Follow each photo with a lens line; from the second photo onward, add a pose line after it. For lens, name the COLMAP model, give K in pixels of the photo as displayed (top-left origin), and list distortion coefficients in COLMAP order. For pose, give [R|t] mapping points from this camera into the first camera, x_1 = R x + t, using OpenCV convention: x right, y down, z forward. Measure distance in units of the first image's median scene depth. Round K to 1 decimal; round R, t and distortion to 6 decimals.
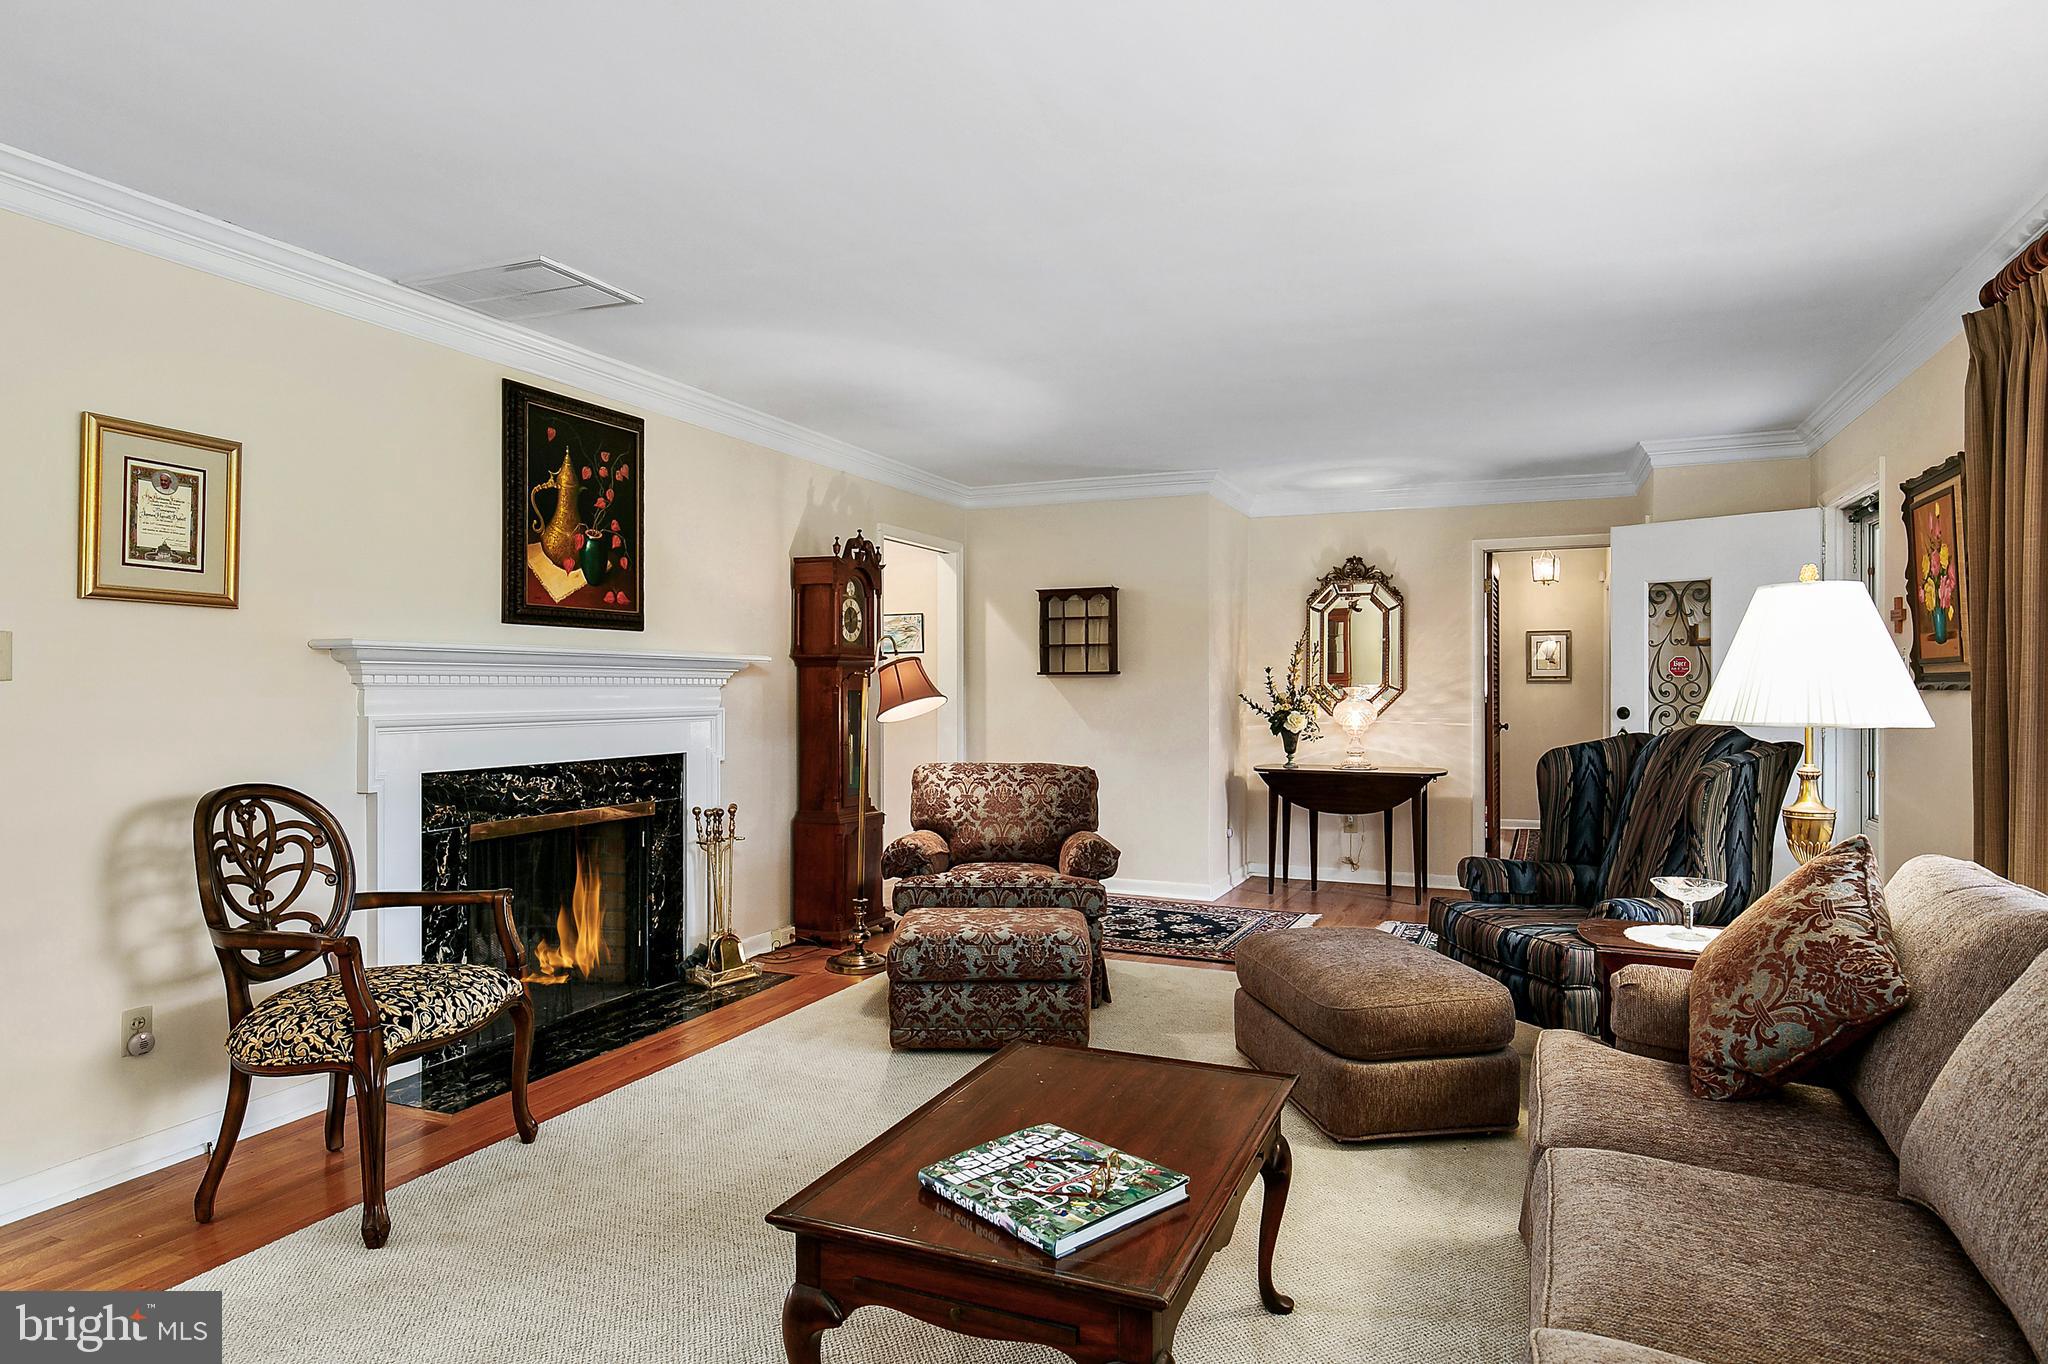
lens RADIAL K [[1133.1, 0, 1016.0], [0, 1133.1, 683.1], [0, 0, 1]] dist [0.007054, -0.001435]
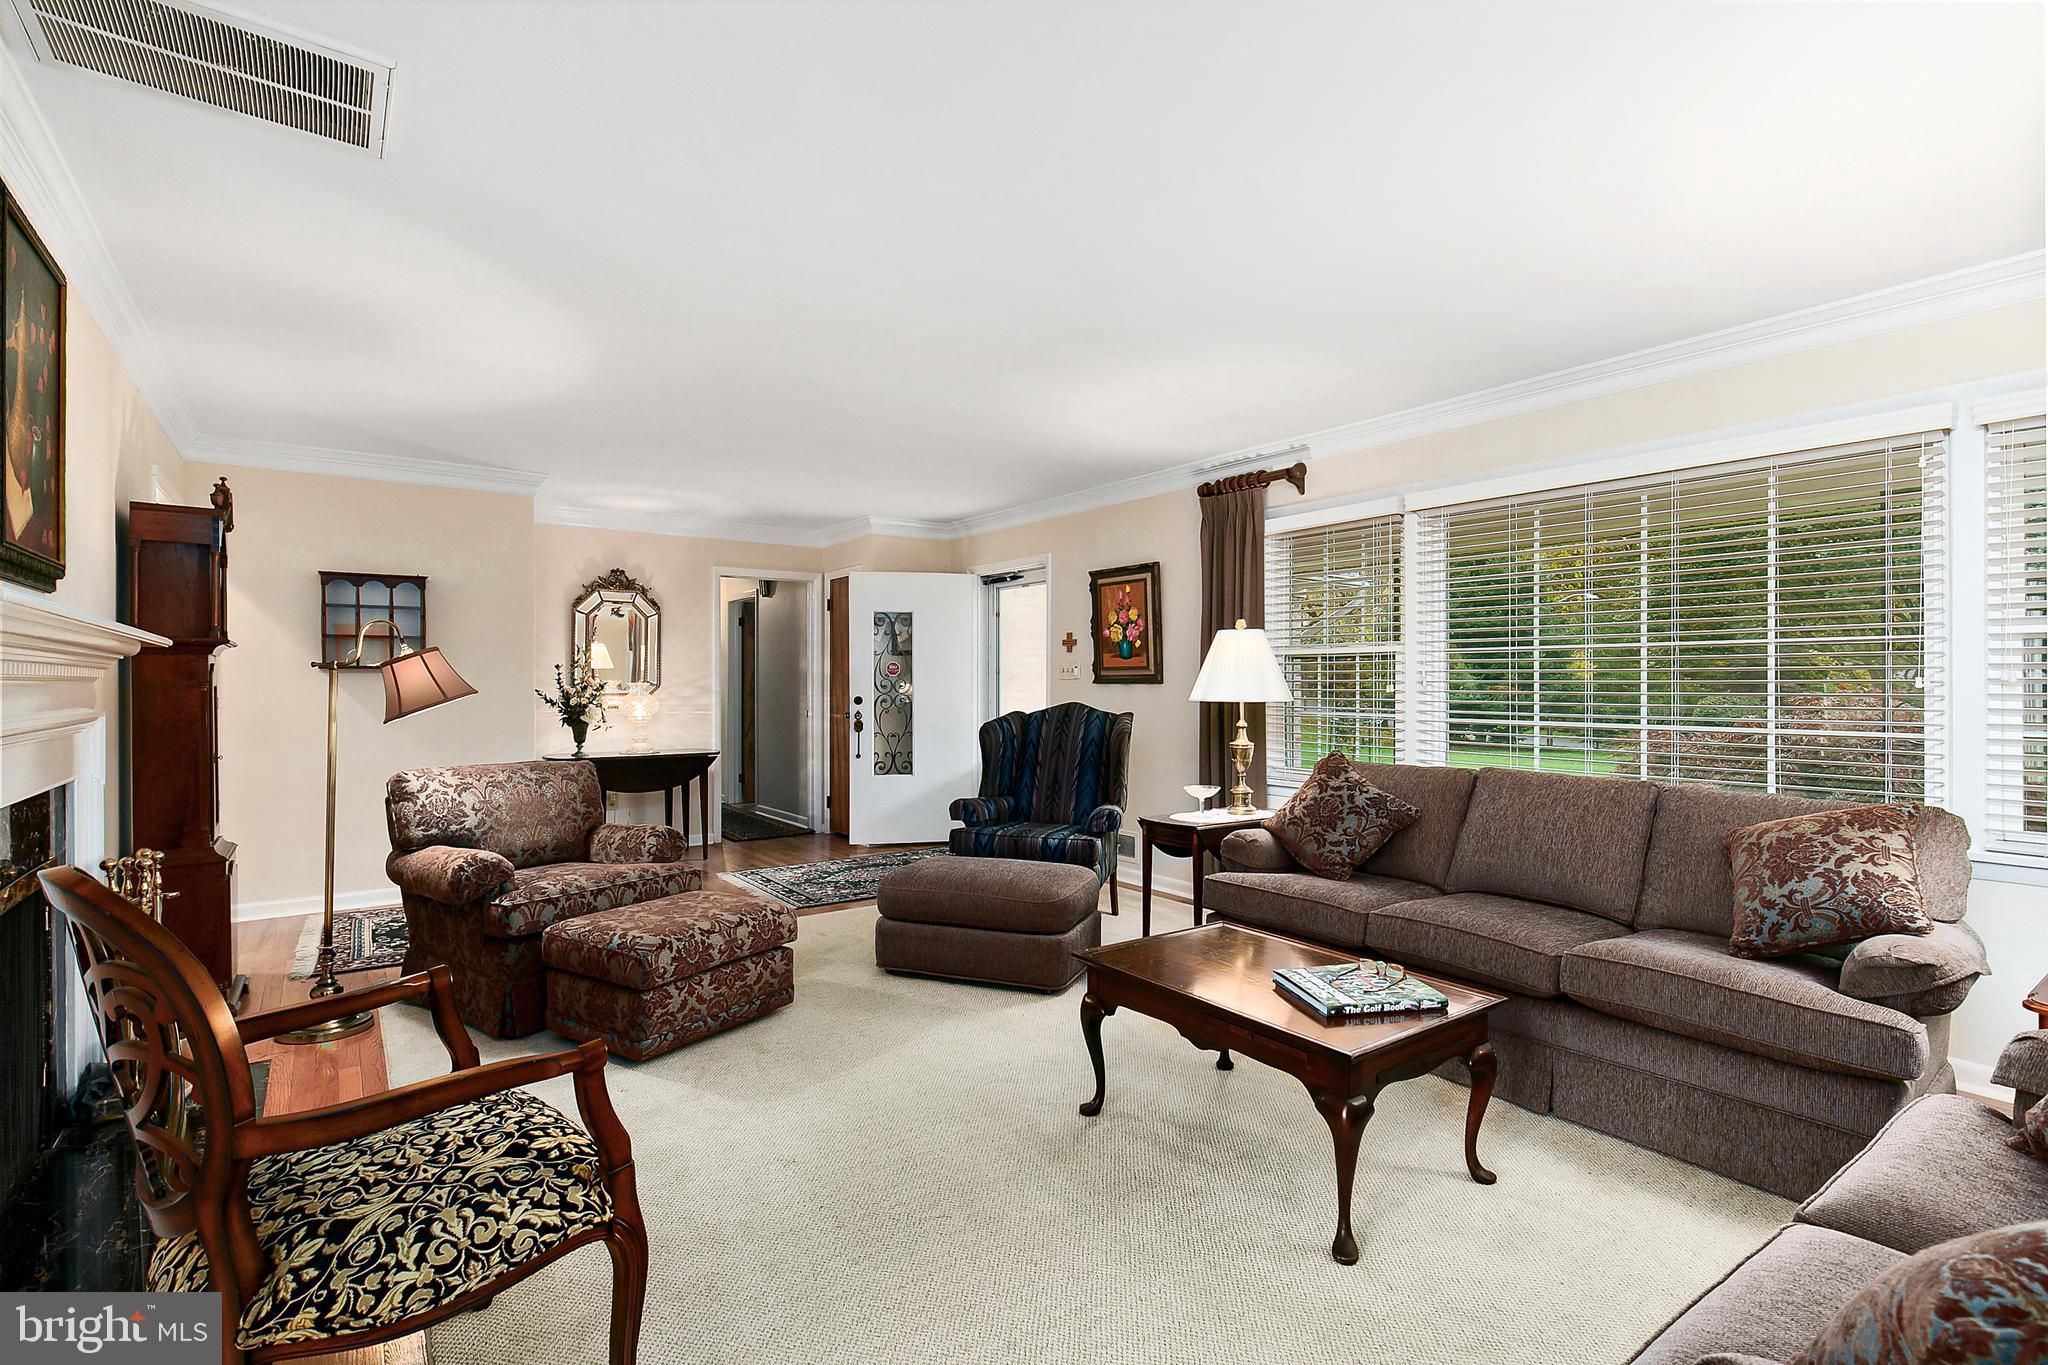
lens RADIAL K [[947.4, 0, 1009.8], [0, 947.4, 683.3], [0, 0, 1]] dist [0.004524, -0.001978]
pose [[0.530499, 0.000171, 0.847685, -0.467680], [-0.002410, 0.999996, 0.001307, 0.002722], [-0.847682, -0.002737, 0.530498, 0.240957]]
